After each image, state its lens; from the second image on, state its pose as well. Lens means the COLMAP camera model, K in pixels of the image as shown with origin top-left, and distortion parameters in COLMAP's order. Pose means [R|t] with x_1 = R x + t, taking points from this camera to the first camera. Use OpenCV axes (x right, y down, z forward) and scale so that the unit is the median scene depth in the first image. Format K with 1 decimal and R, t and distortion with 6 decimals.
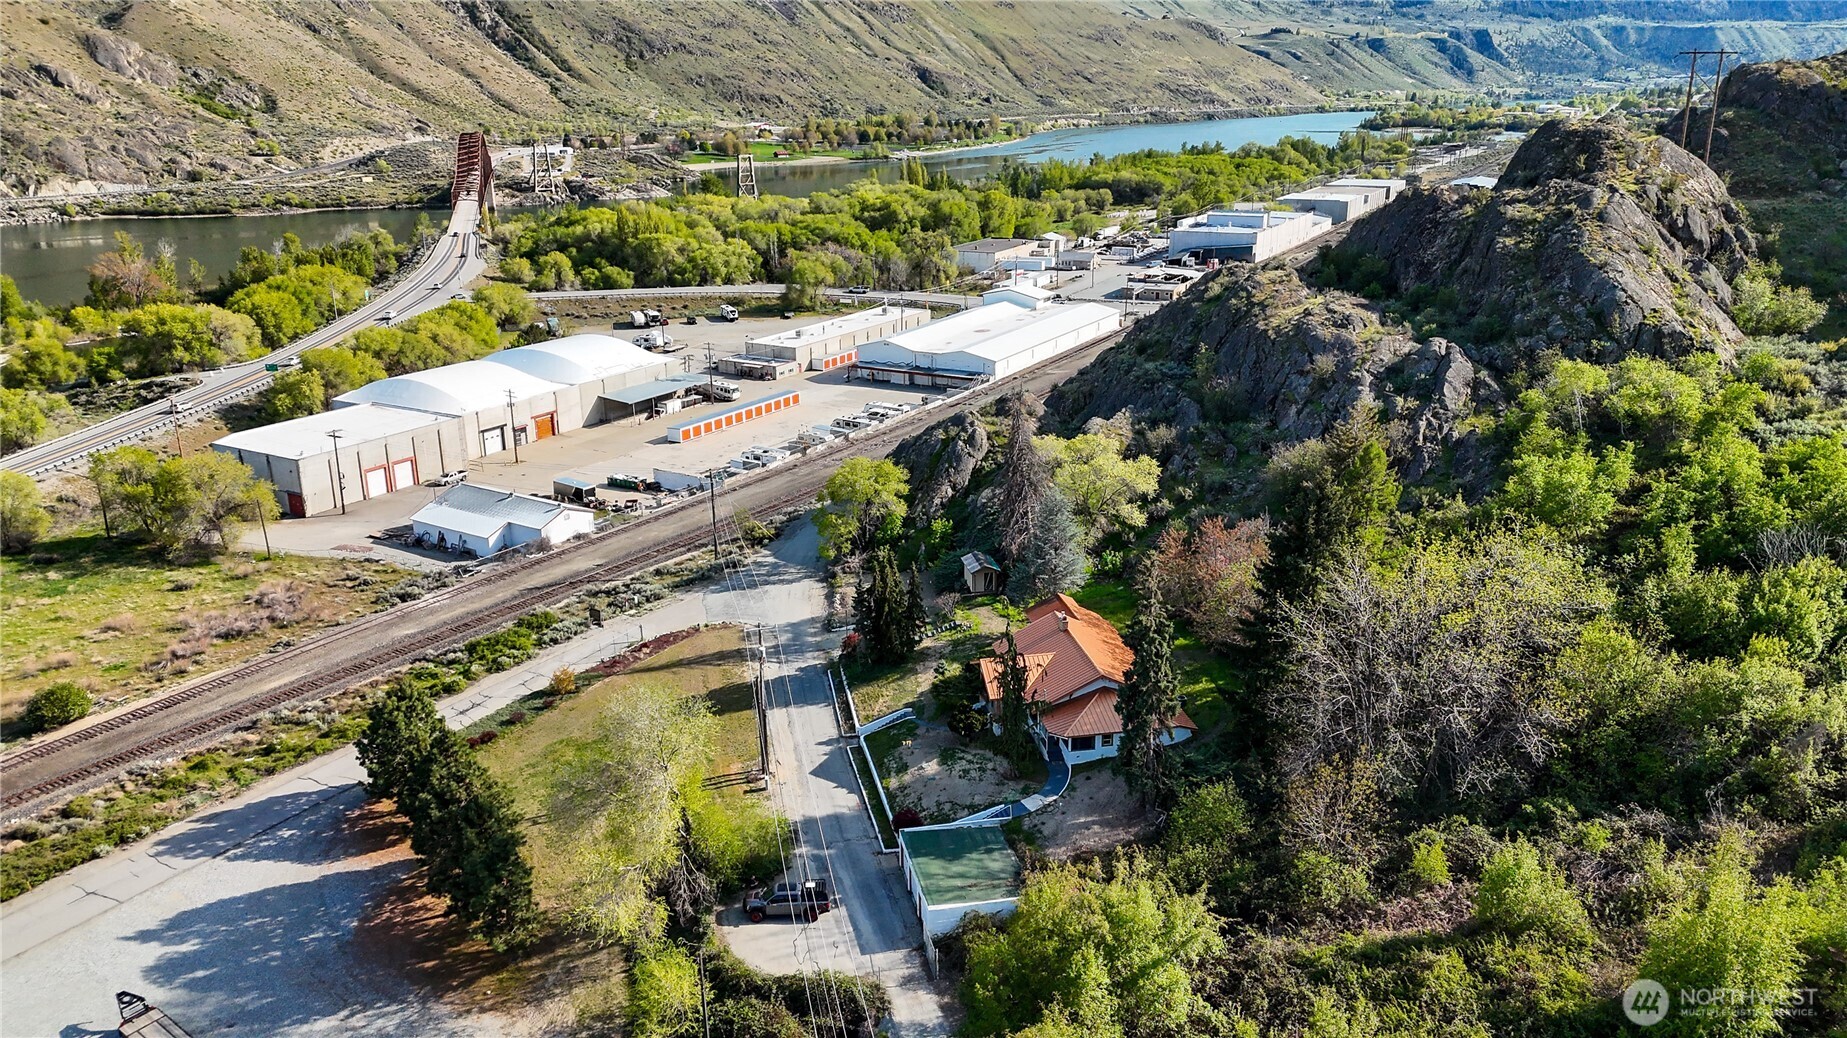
lens RADIAL K [[1336.5, 0, 913.2], [0, 1336.5, 526.4], [0, 0, 1]] dist [0.061461, -0.055746]
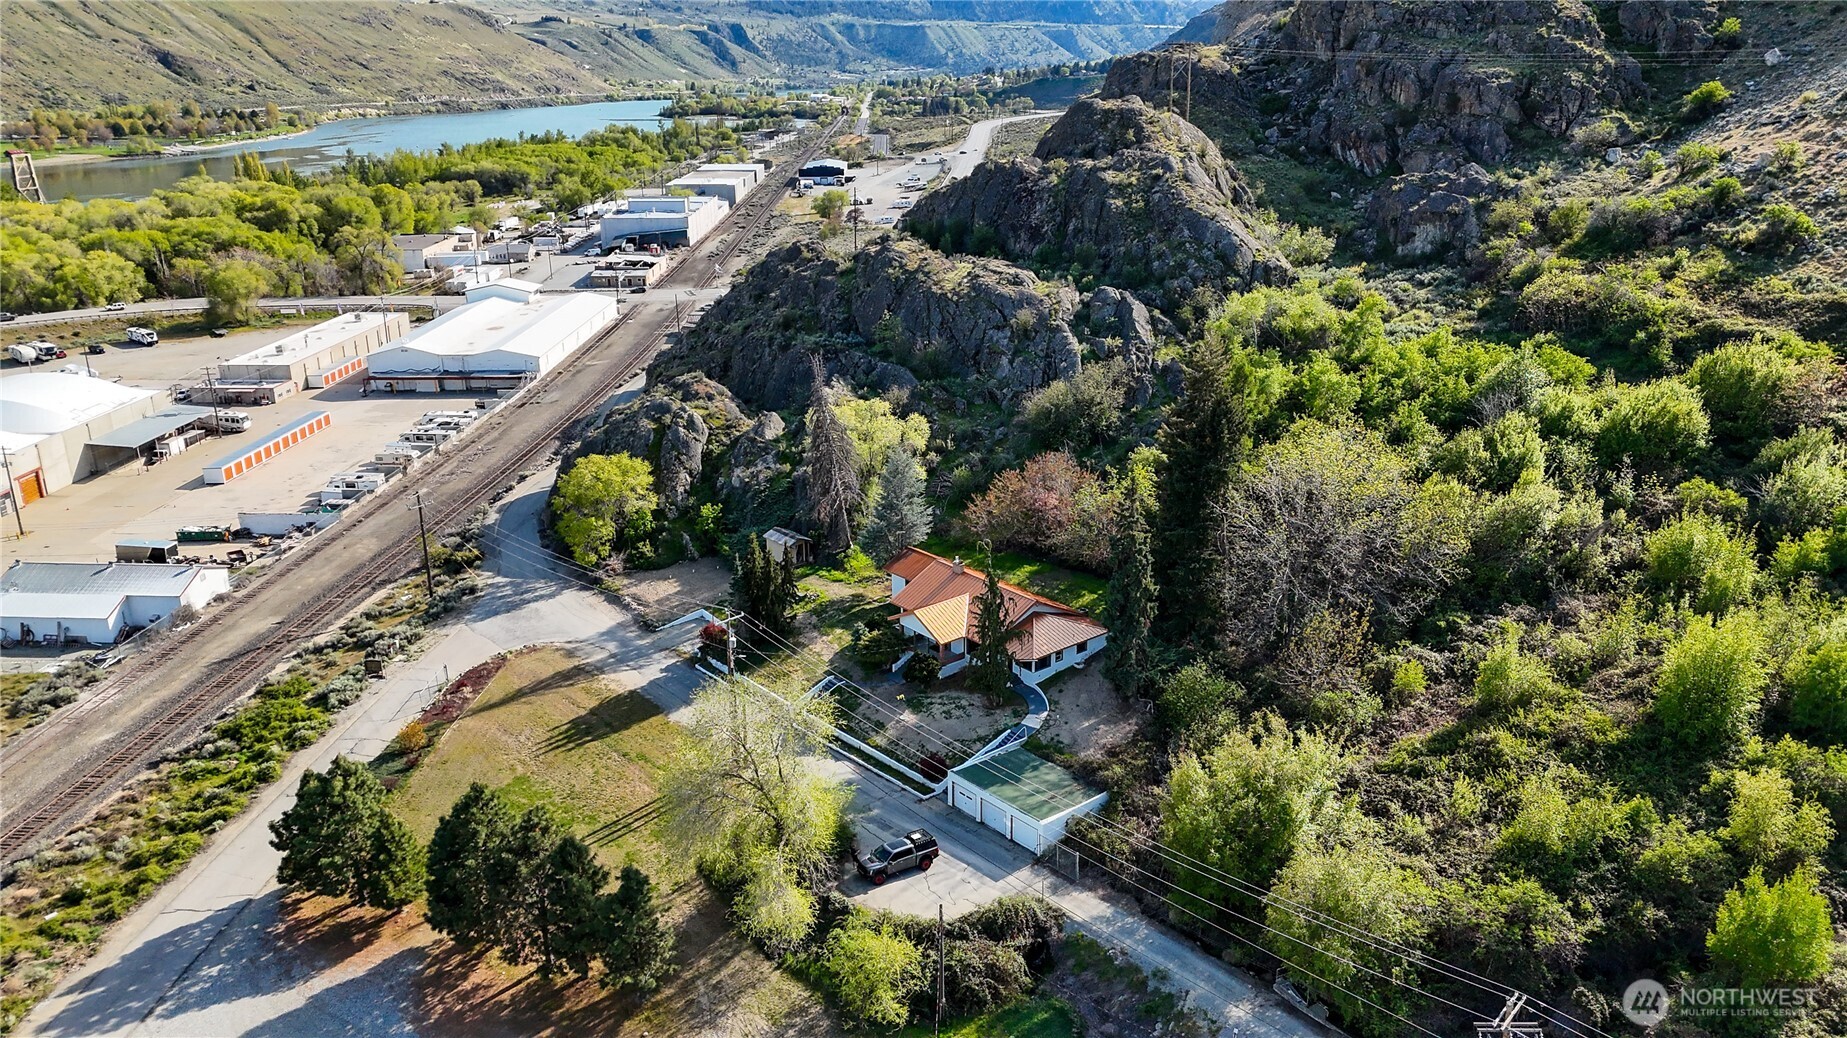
lens RADIAL K [[1336.5, 0, 923.3], [0, 1336.5, 524.4], [0, 0, 1]] dist [0.061461, -0.055746]
pose [[0.877966, -0.155034, 0.452924, -0.153353], [0.152230, 0.987414, 0.042899, -0.004652], [-0.453874, 0.031285, 0.890516, 0.020136]]
